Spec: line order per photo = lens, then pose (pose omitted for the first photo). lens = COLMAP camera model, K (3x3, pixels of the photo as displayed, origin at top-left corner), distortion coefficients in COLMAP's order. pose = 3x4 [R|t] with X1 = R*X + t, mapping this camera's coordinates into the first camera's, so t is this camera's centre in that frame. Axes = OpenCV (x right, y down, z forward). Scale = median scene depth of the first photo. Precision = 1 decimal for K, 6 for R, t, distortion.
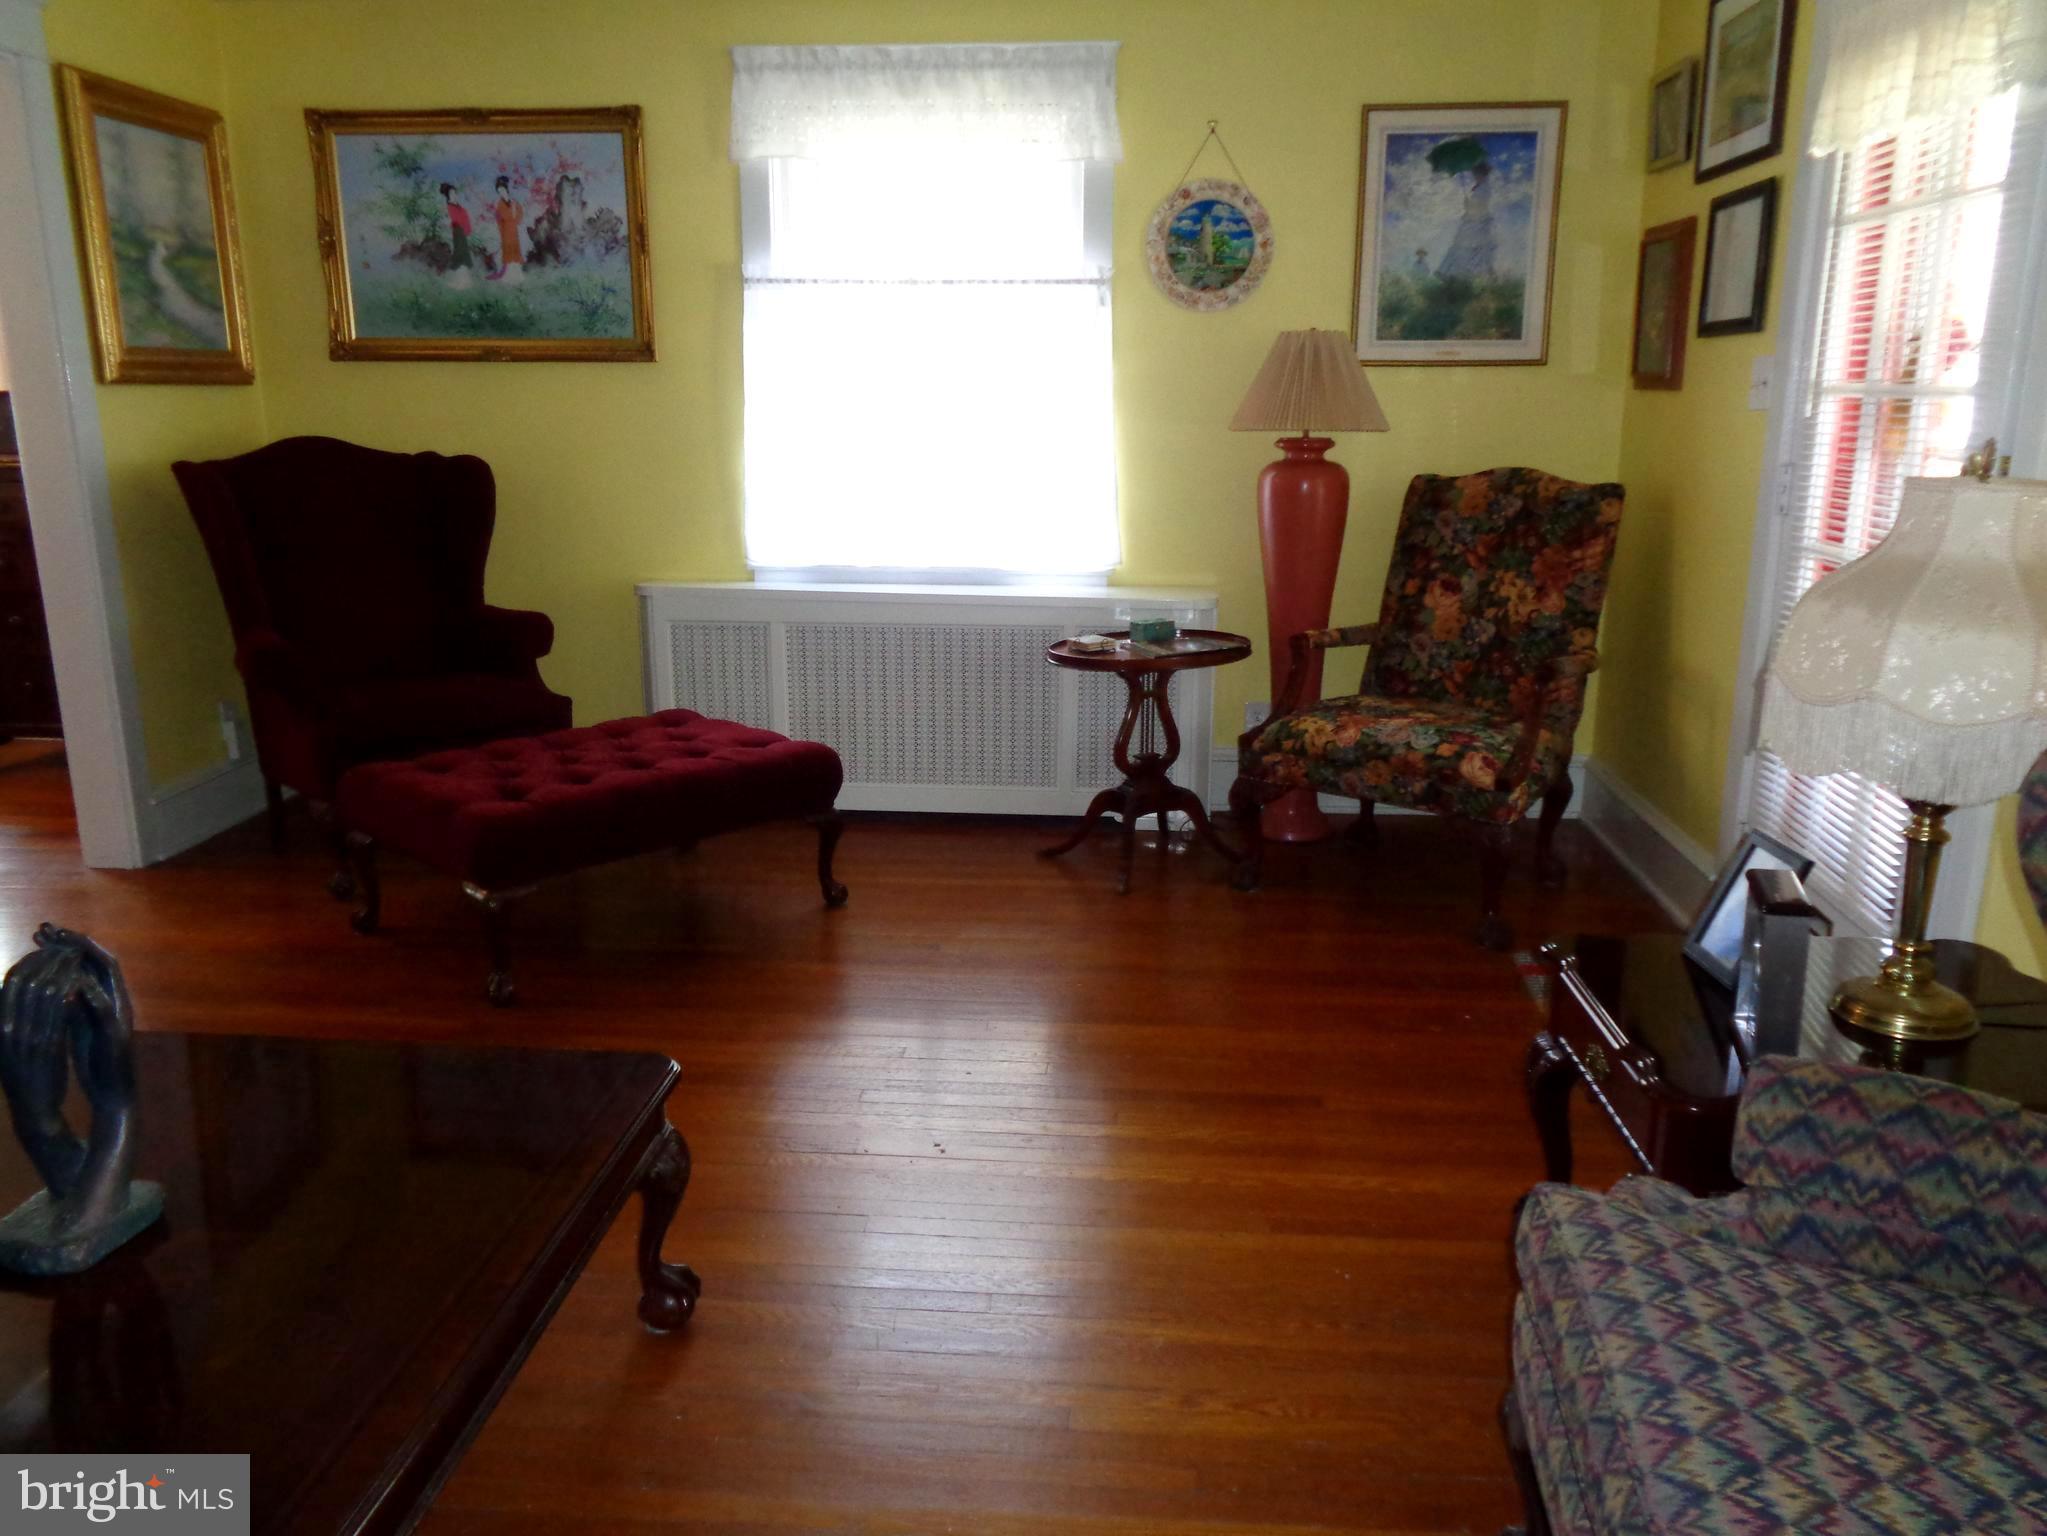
lens RADIAL K [[1533.6, 0, 1021.4], [0, 1533.6, 770.5], [0, 0, 1]] dist [0.002782, 0.009403]
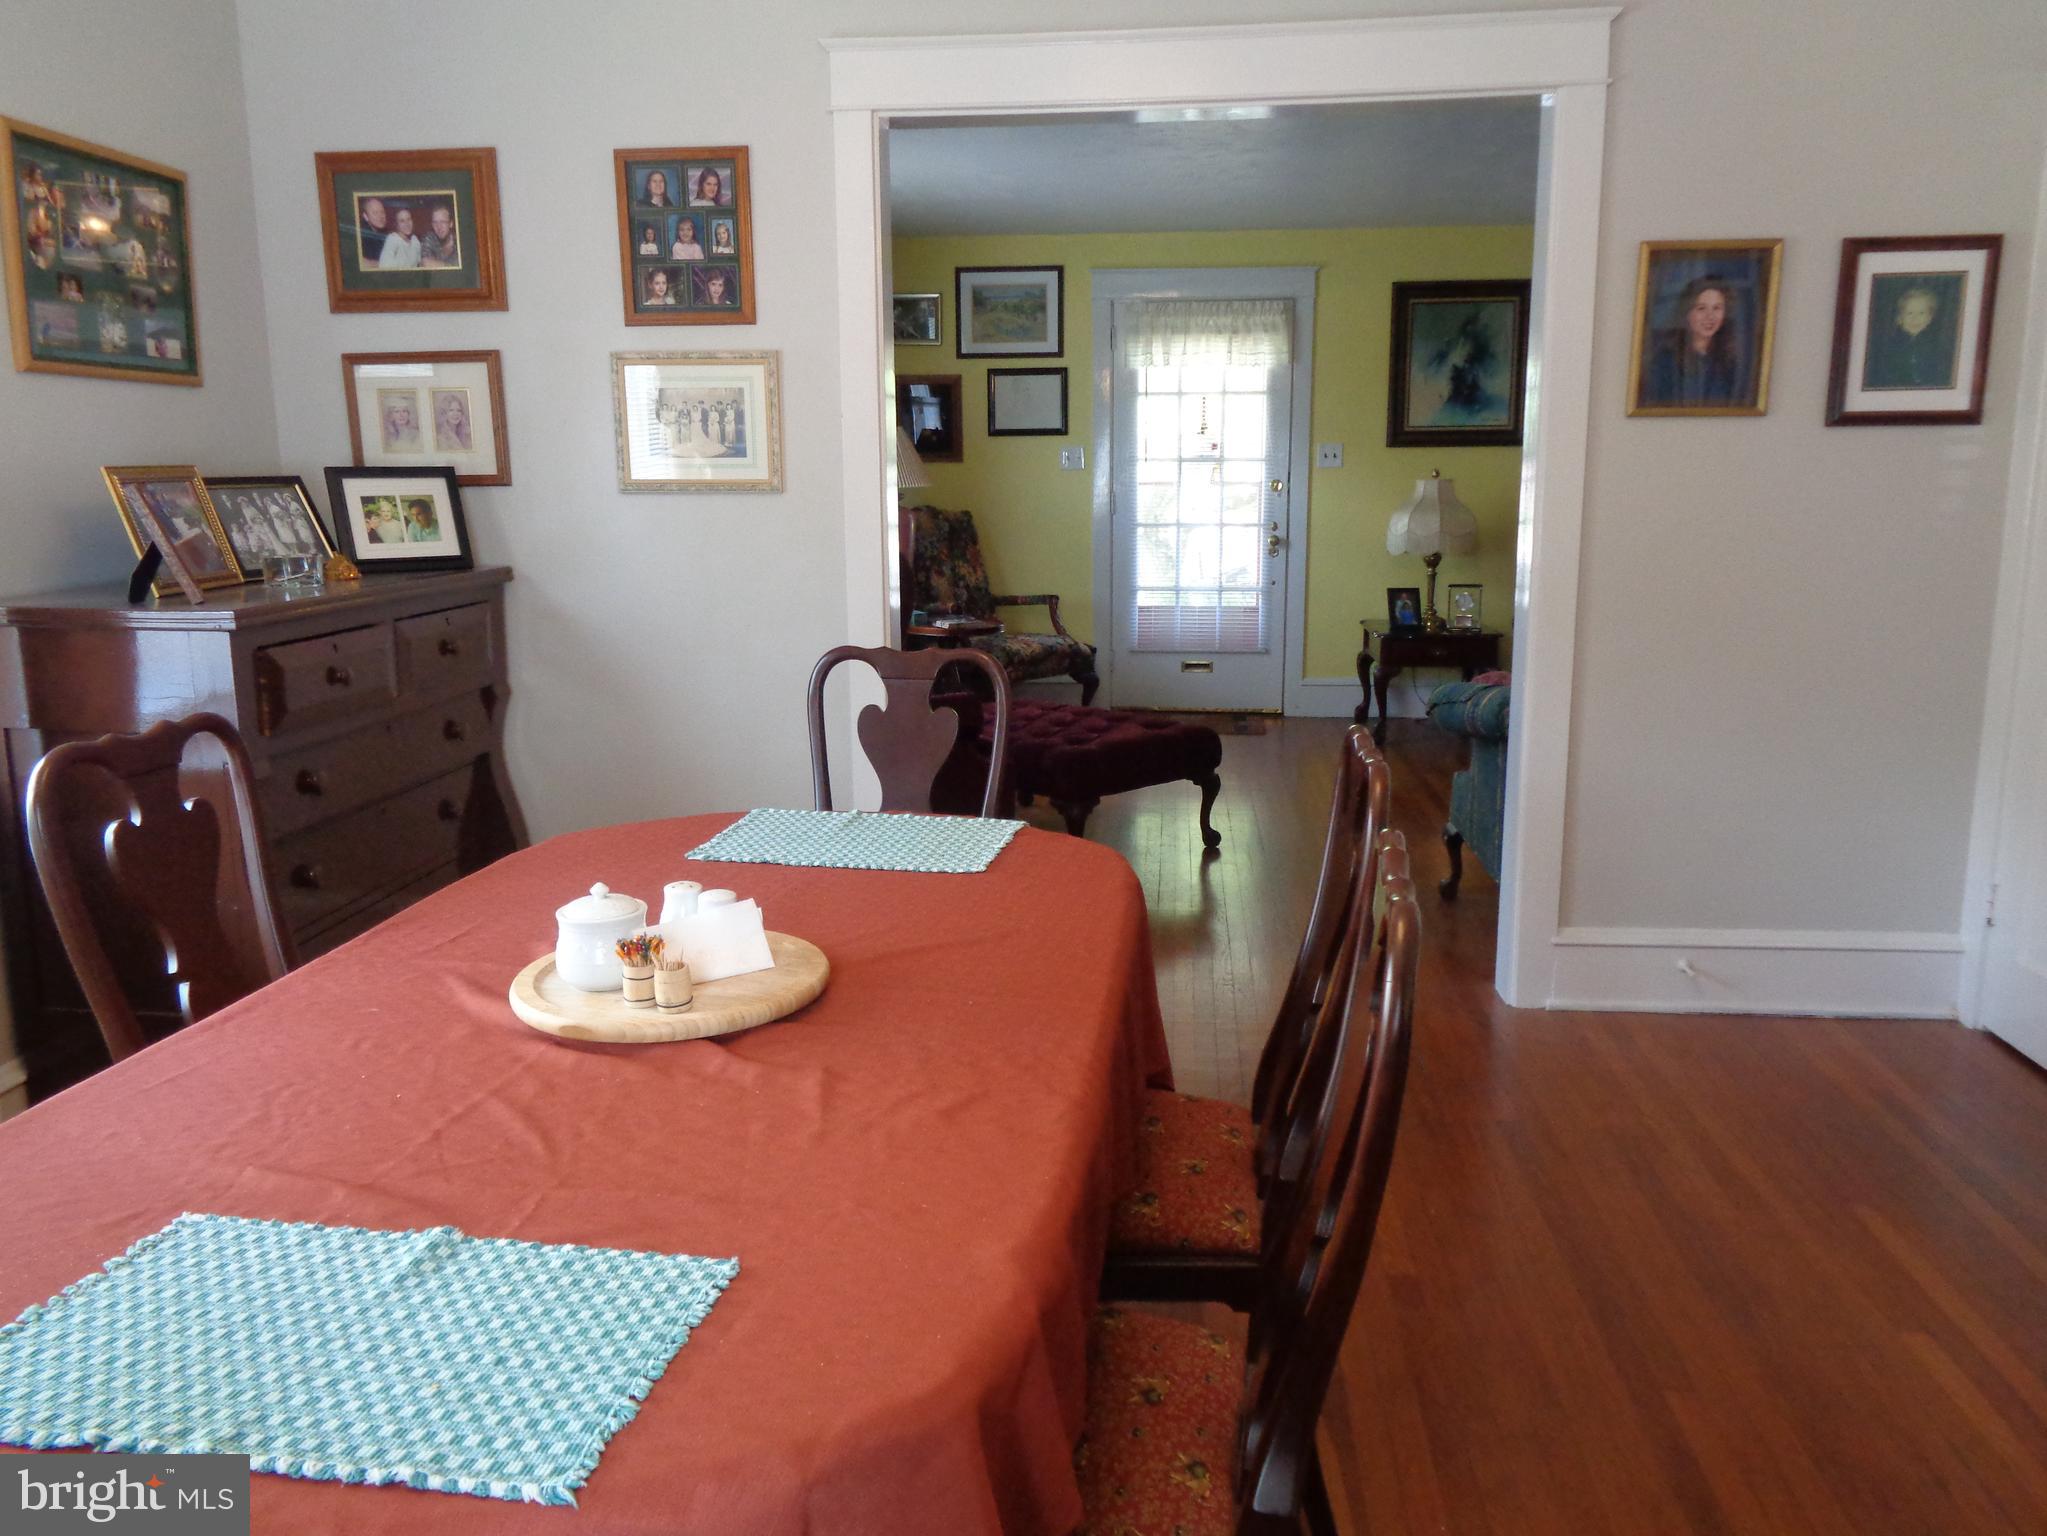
lens RADIAL K [[1533.6, 0, 1020.2], [0, 1533.6, 768.2], [0, 0, 1]] dist [0.002782, 0.009403]
pose [[0.031295, -0.194770, 0.980350, -1.429115], [0.253984, 0.950185, 0.180669, -0.195196], [-0.966702, 0.243339, 0.079204, 0.801820]]
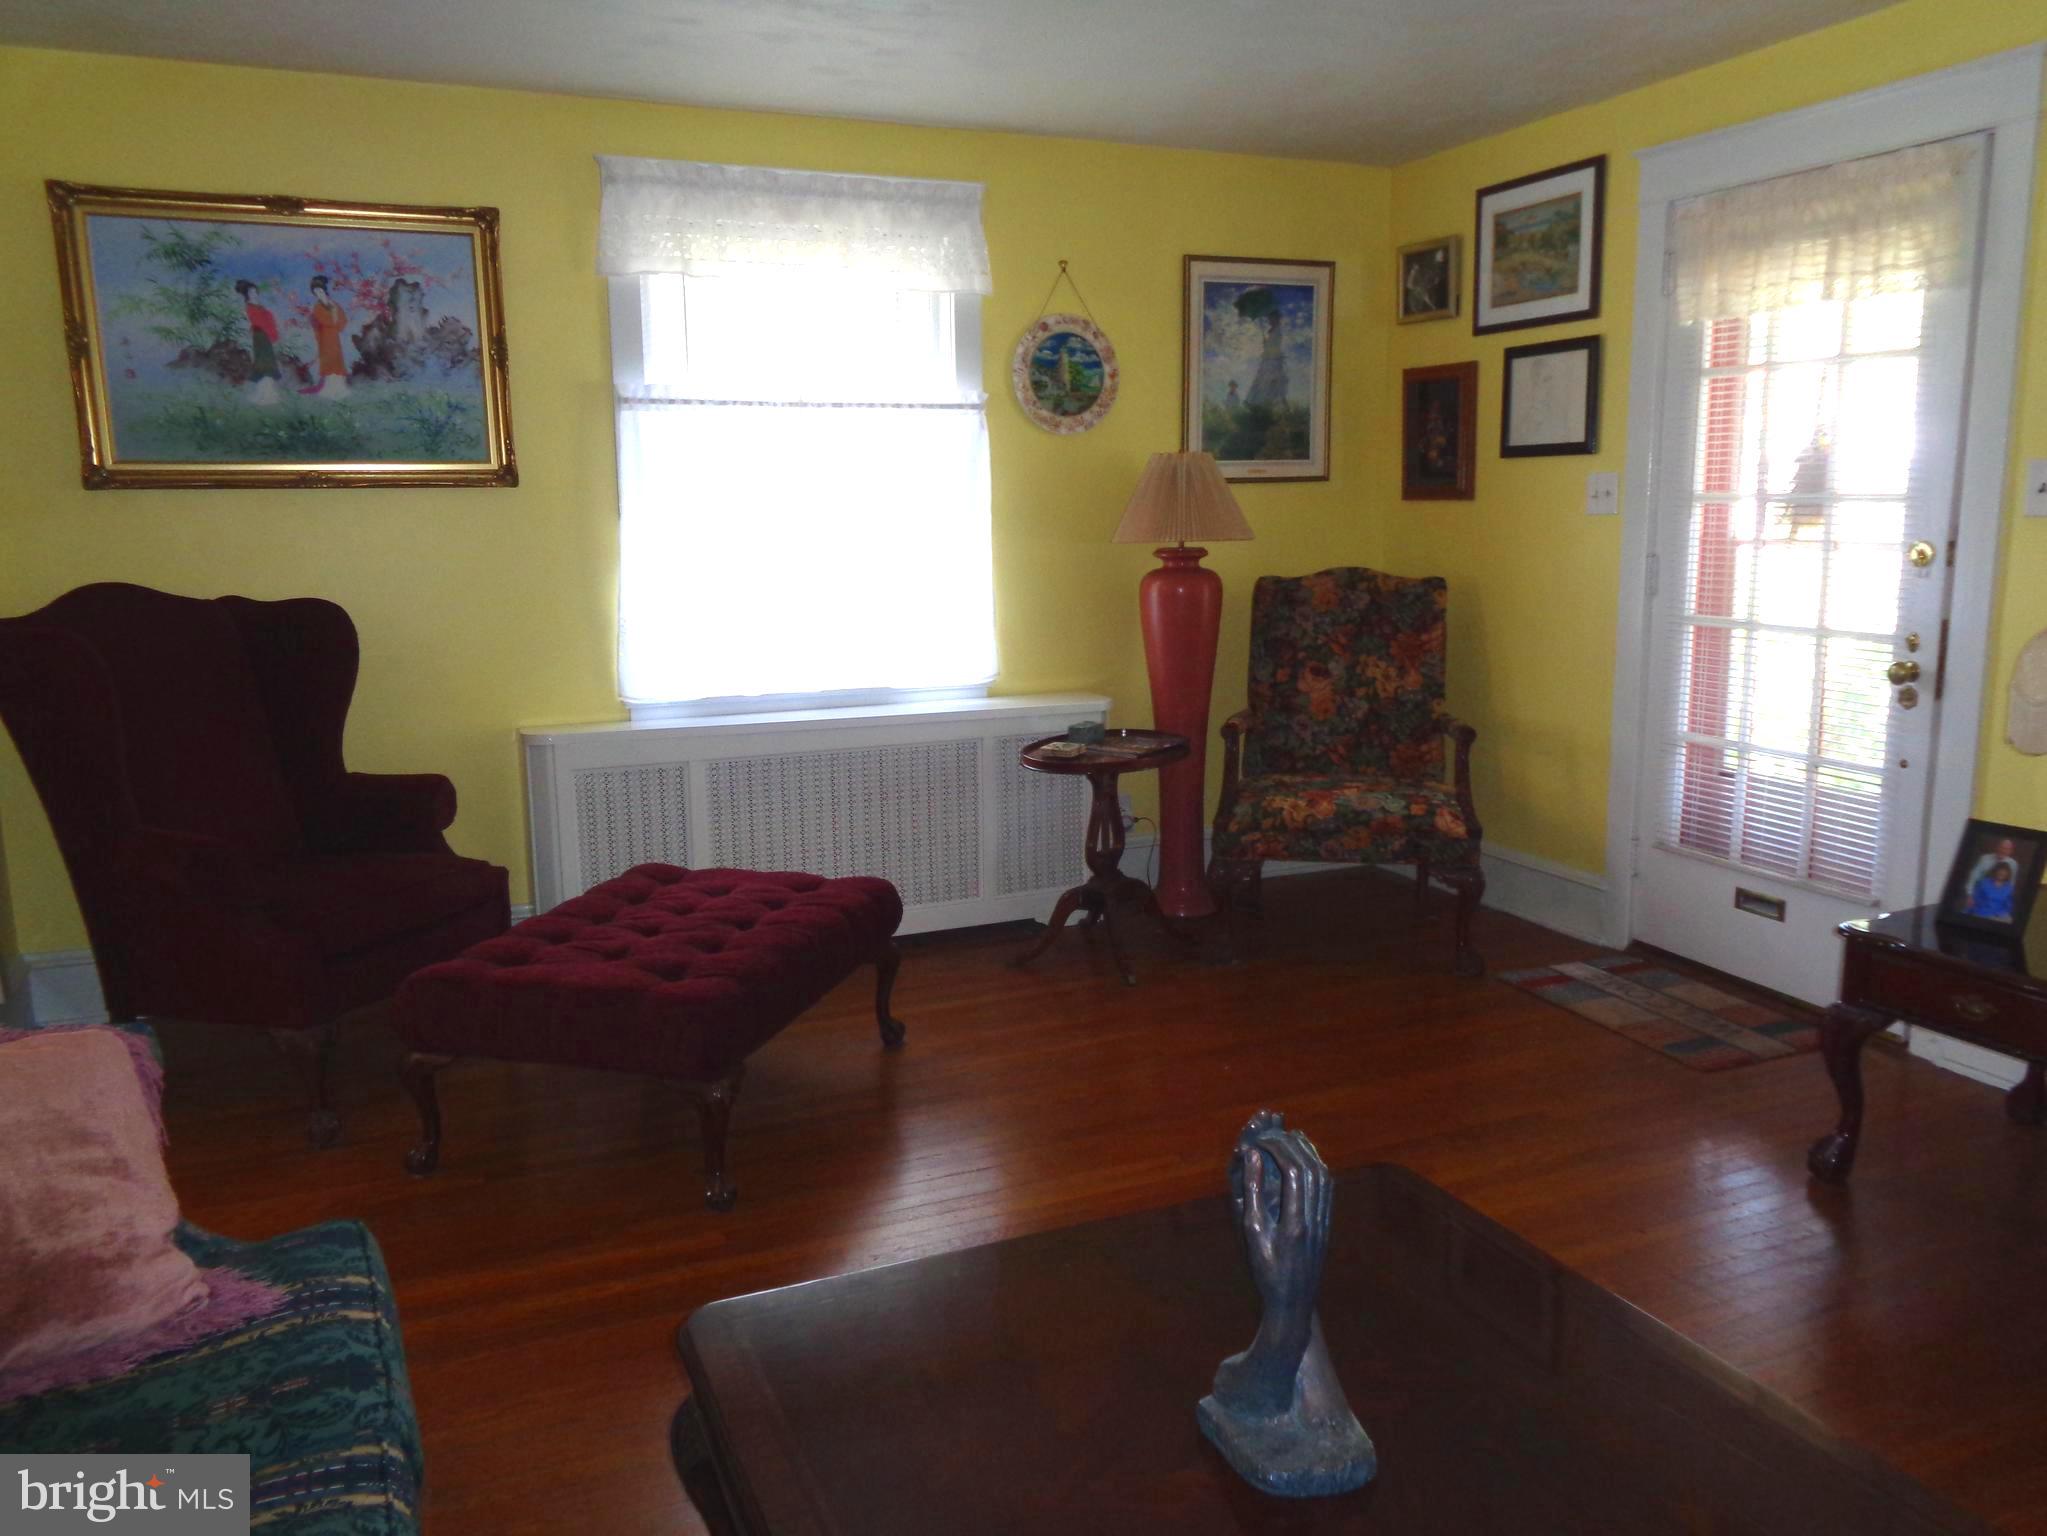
lens RADIAL K [[1533.6, 0, 1035.5], [0, 1533.6, 761.3], [0, 0, 1]] dist [0.002782, 0.009403]
pose [[0.882204, -0.093830, 0.461424, -0.425311], [0.130485, 0.990282, -0.048106, -0.026208], [-0.452427, 0.102648, 0.885874, 0.090217]]
